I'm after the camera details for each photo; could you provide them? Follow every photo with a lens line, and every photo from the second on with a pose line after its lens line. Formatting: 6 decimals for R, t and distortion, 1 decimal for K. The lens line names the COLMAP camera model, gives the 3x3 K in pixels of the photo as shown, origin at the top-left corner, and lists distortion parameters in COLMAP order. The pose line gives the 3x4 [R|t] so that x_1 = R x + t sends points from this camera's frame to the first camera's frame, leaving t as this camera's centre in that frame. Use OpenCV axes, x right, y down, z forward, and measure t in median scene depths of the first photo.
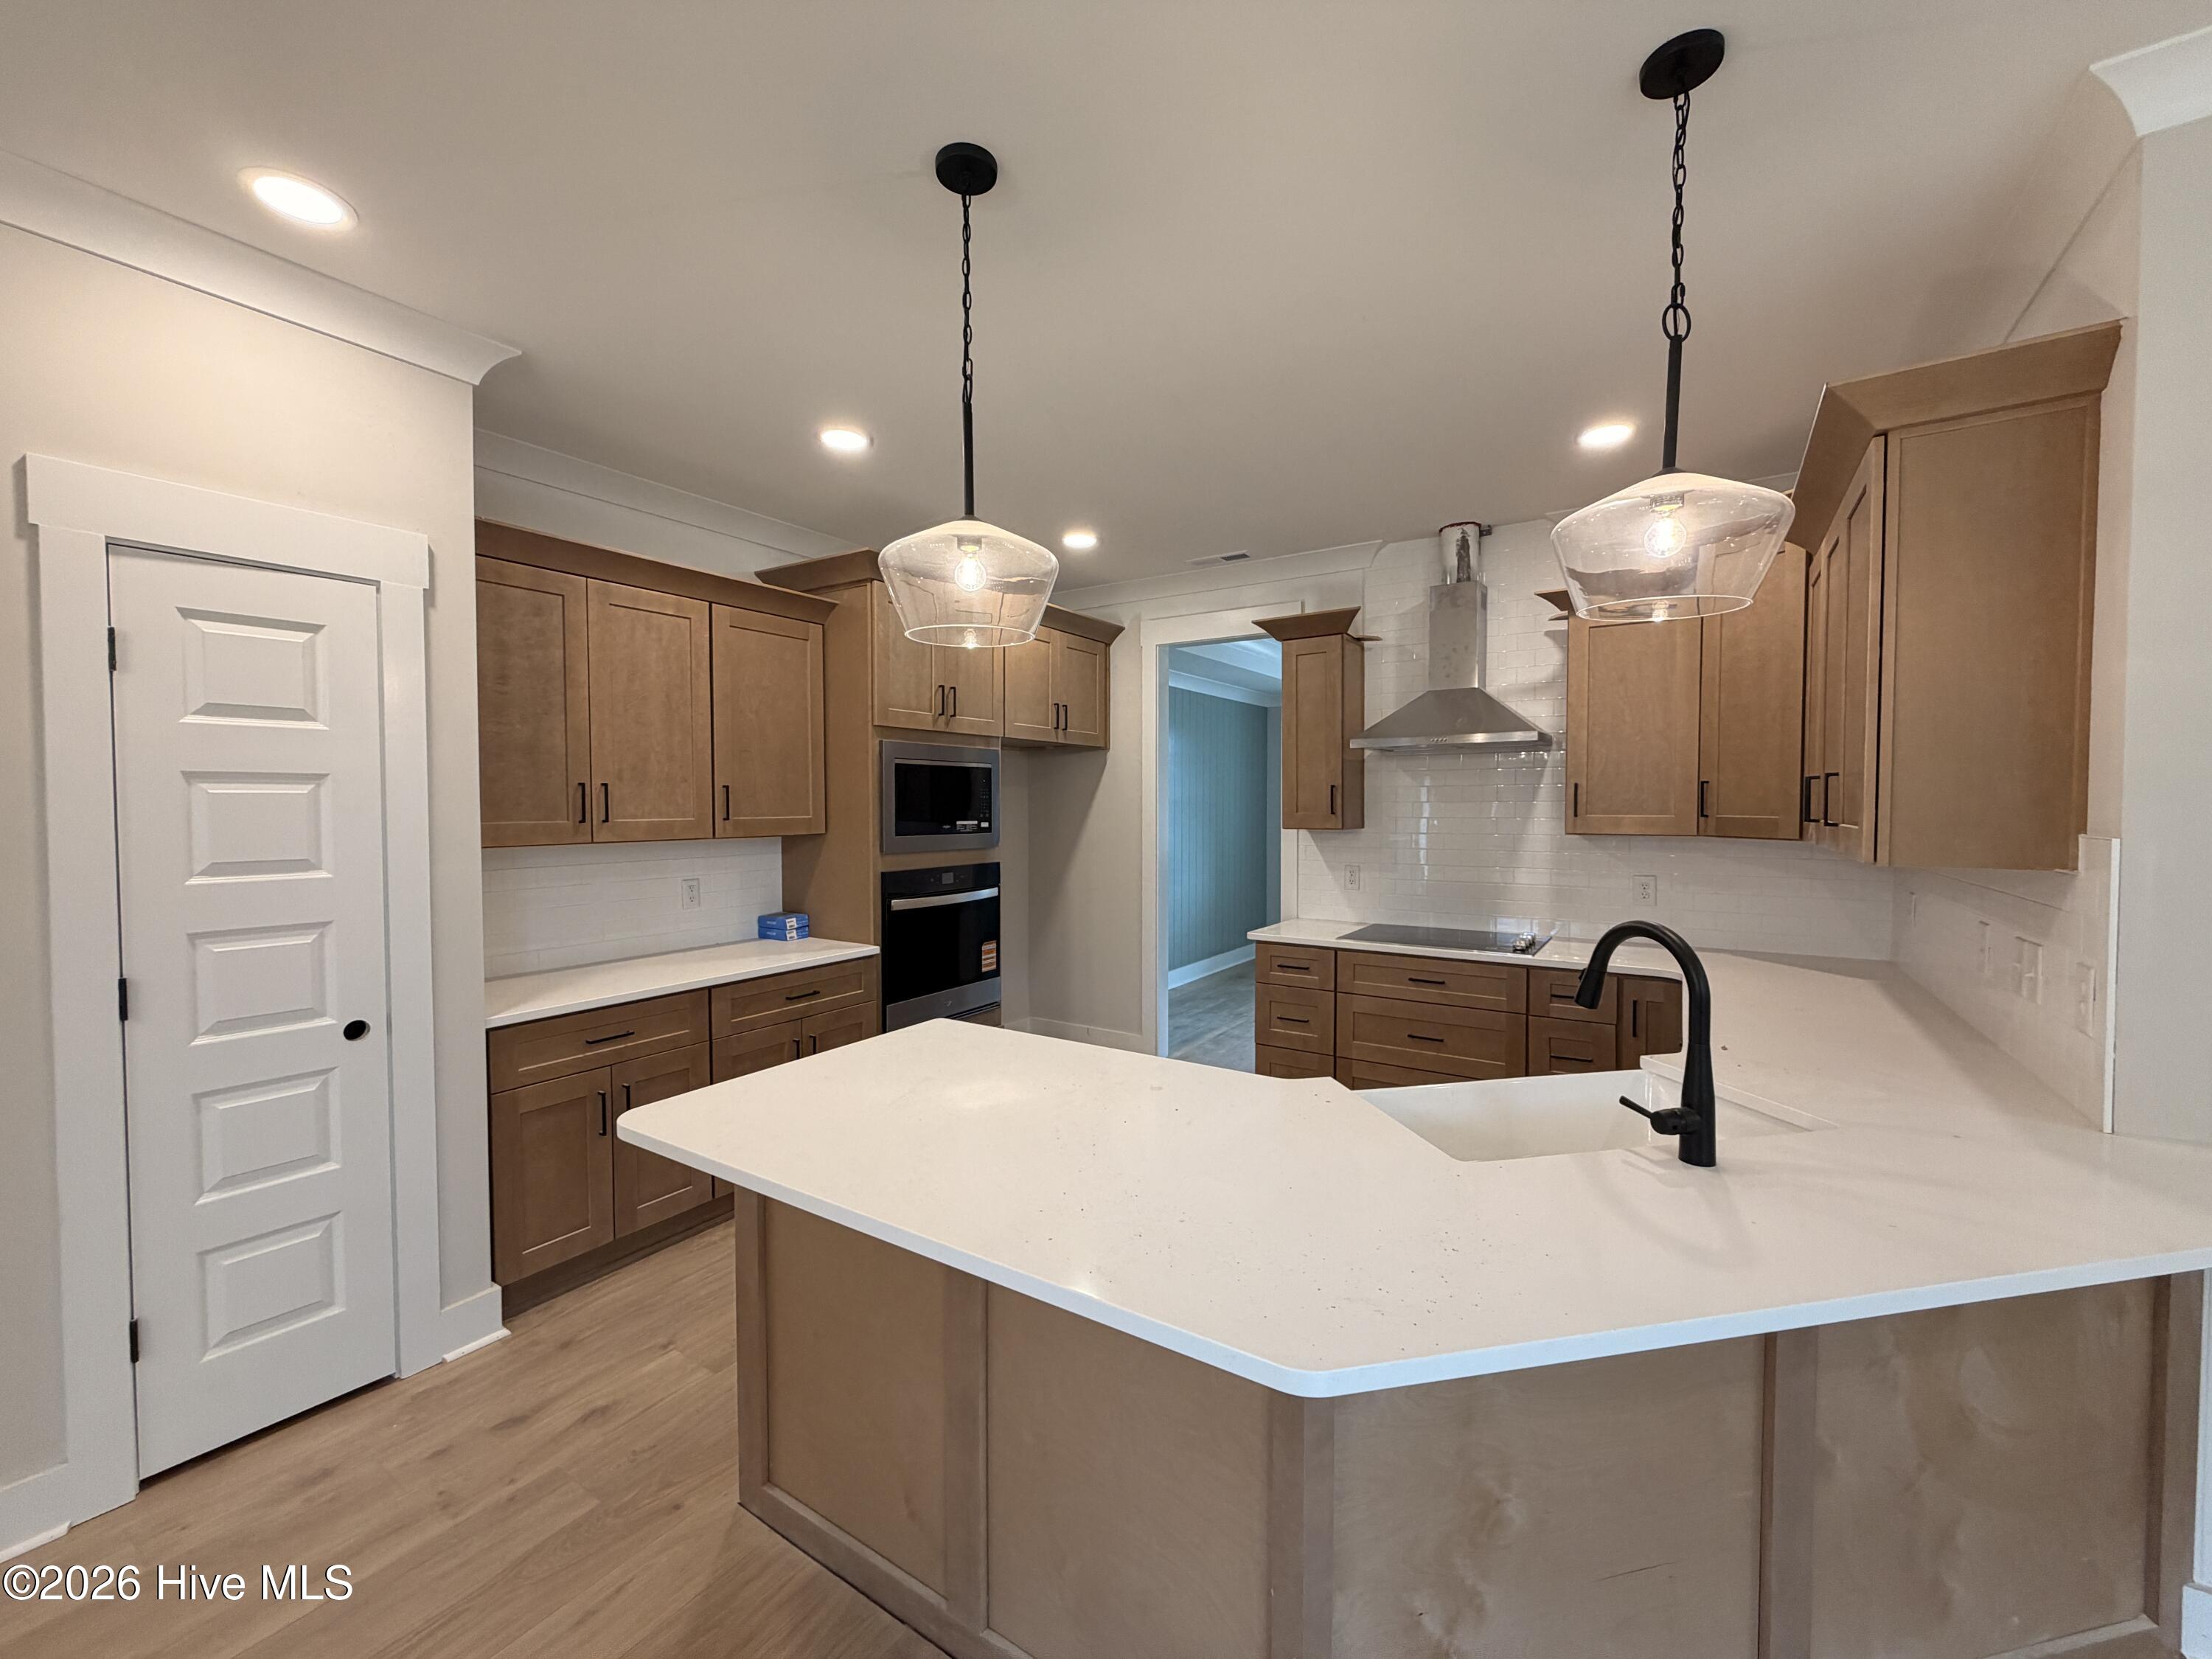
lens RADIAL K [[888.1, 0, 1107.6], [0, 888.1, 829.8], [0, 0, 1]] dist [-0.002151, 0.001067]
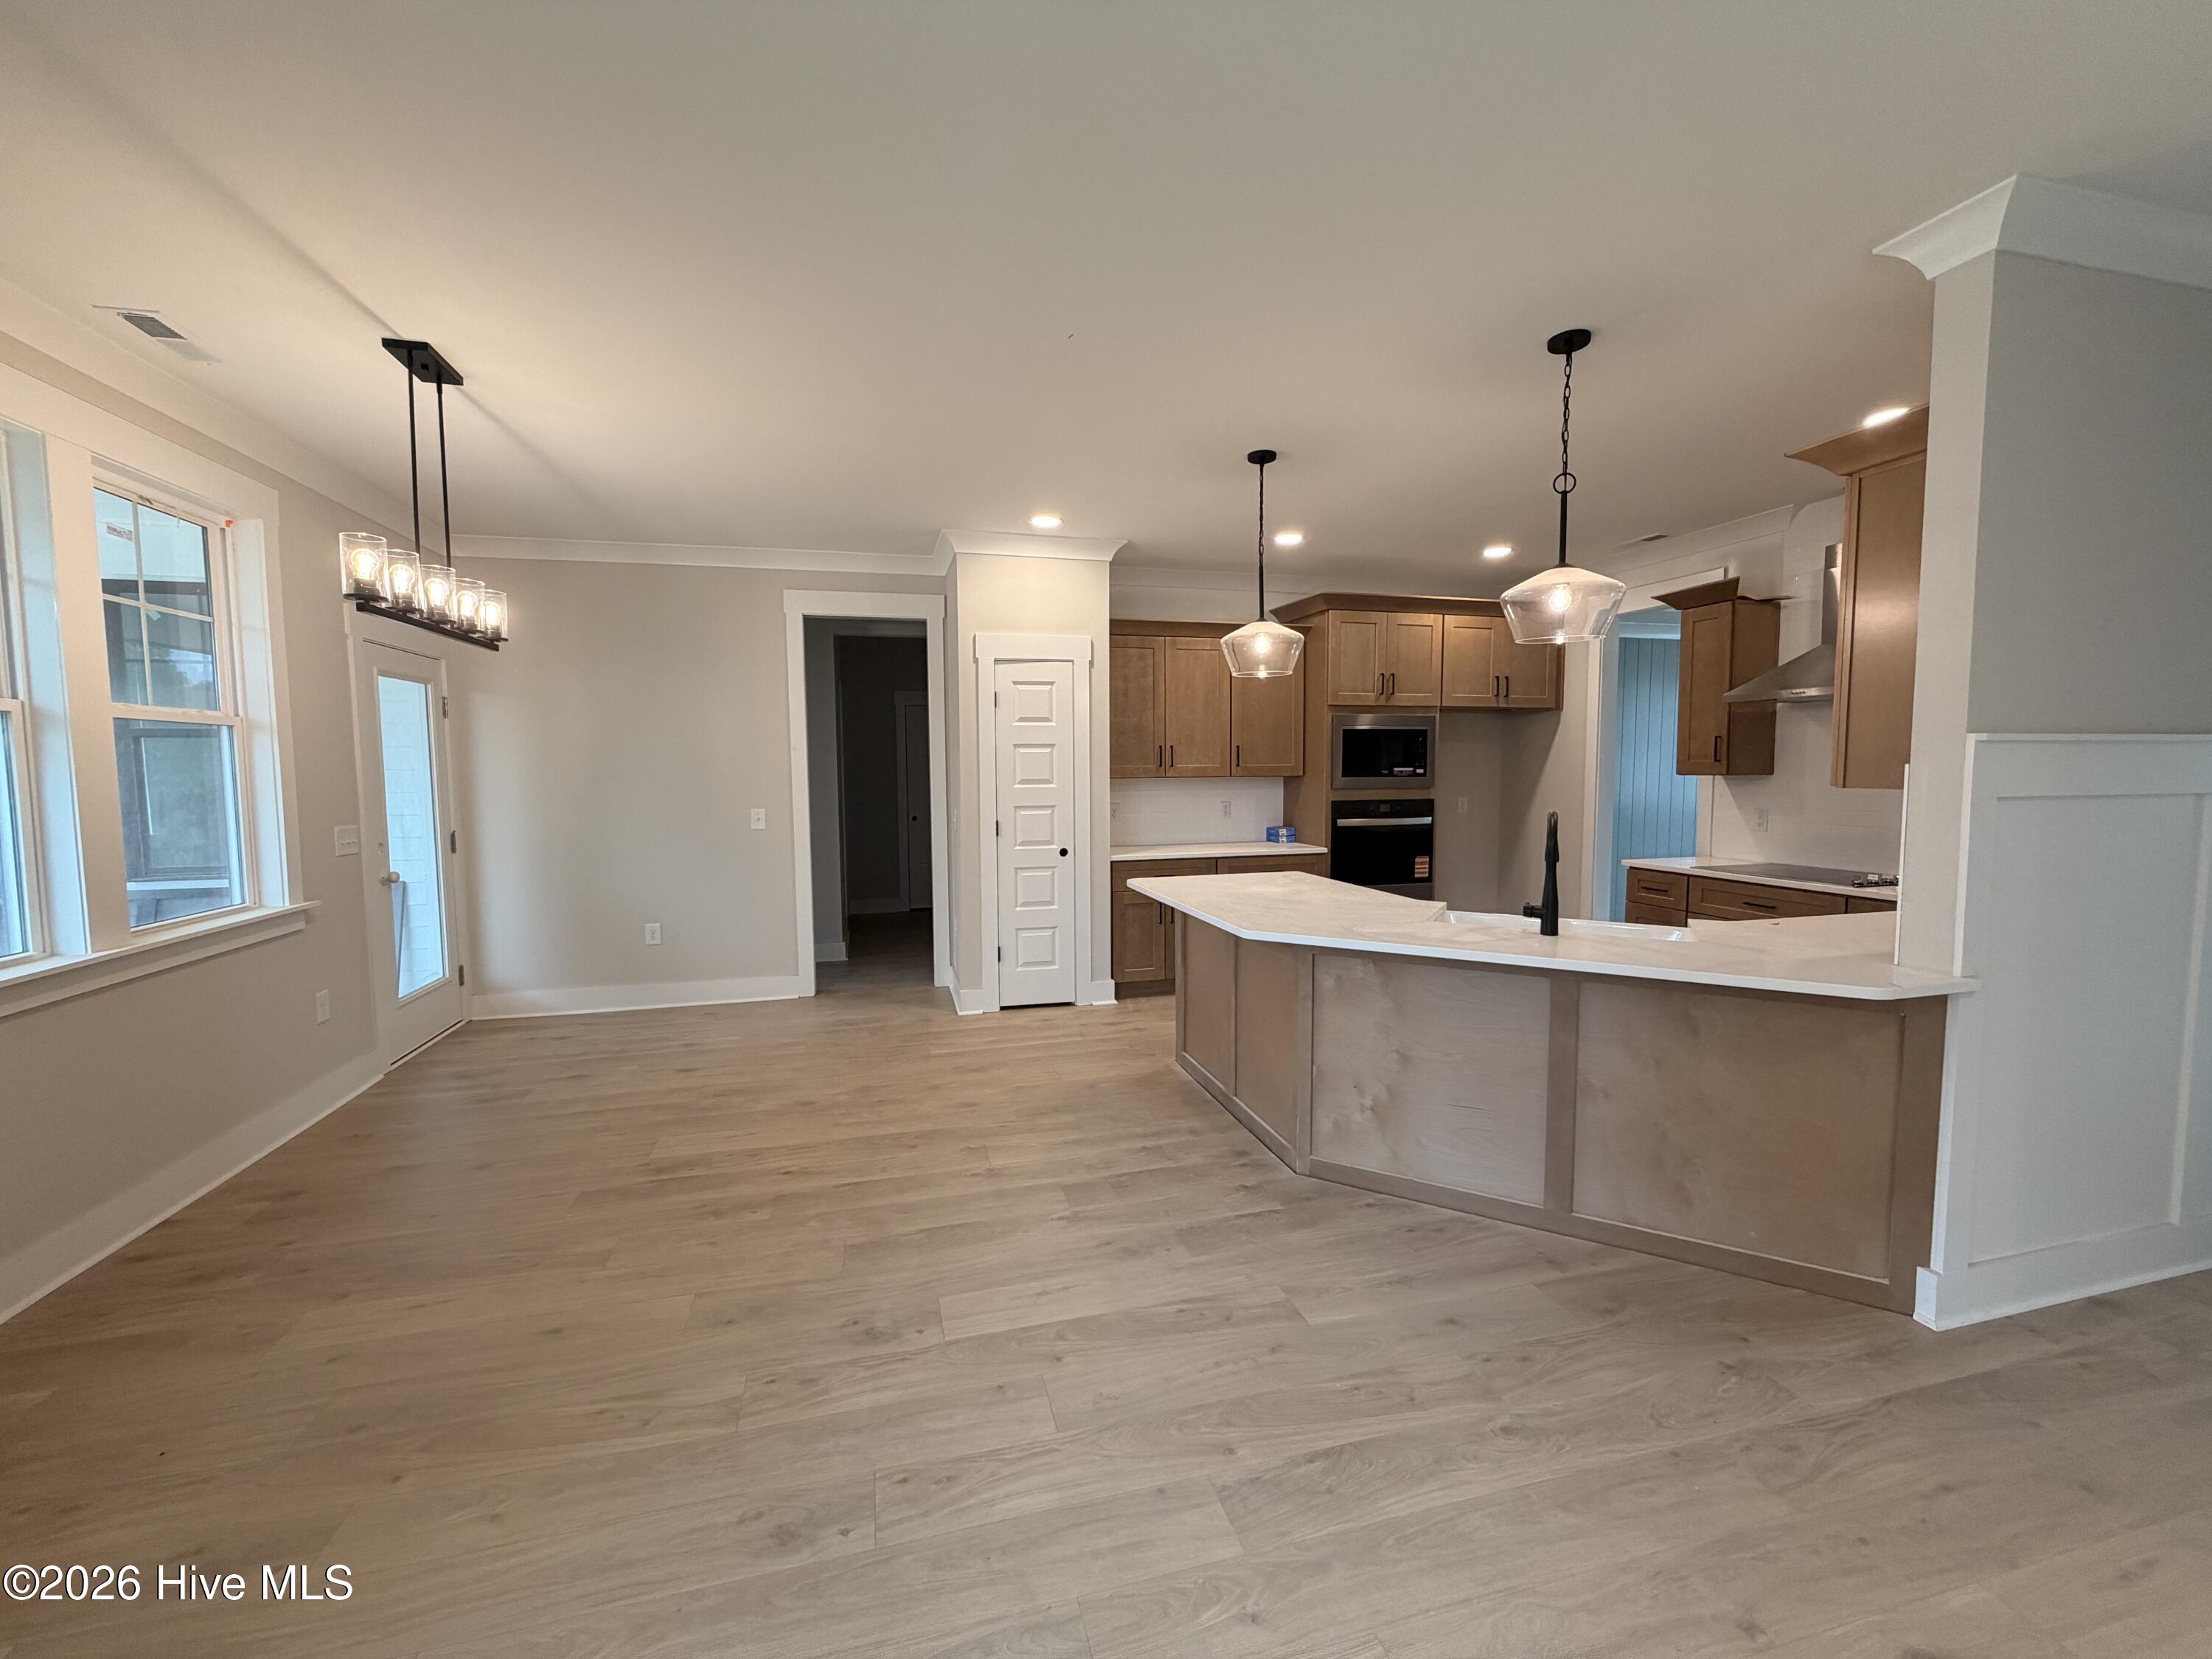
lens RADIAL K [[888.1, 0, 1105.9], [0, 888.1, 829.5], [0, 0, 1]] dist [-0.002151, 0.001067]
pose [[0.750815, 0.043552, -0.659075, 0.469931], [-0.014598, 0.998674, 0.049362, 0.027901], [0.660351, -0.027441, 0.750455, -0.414249]]
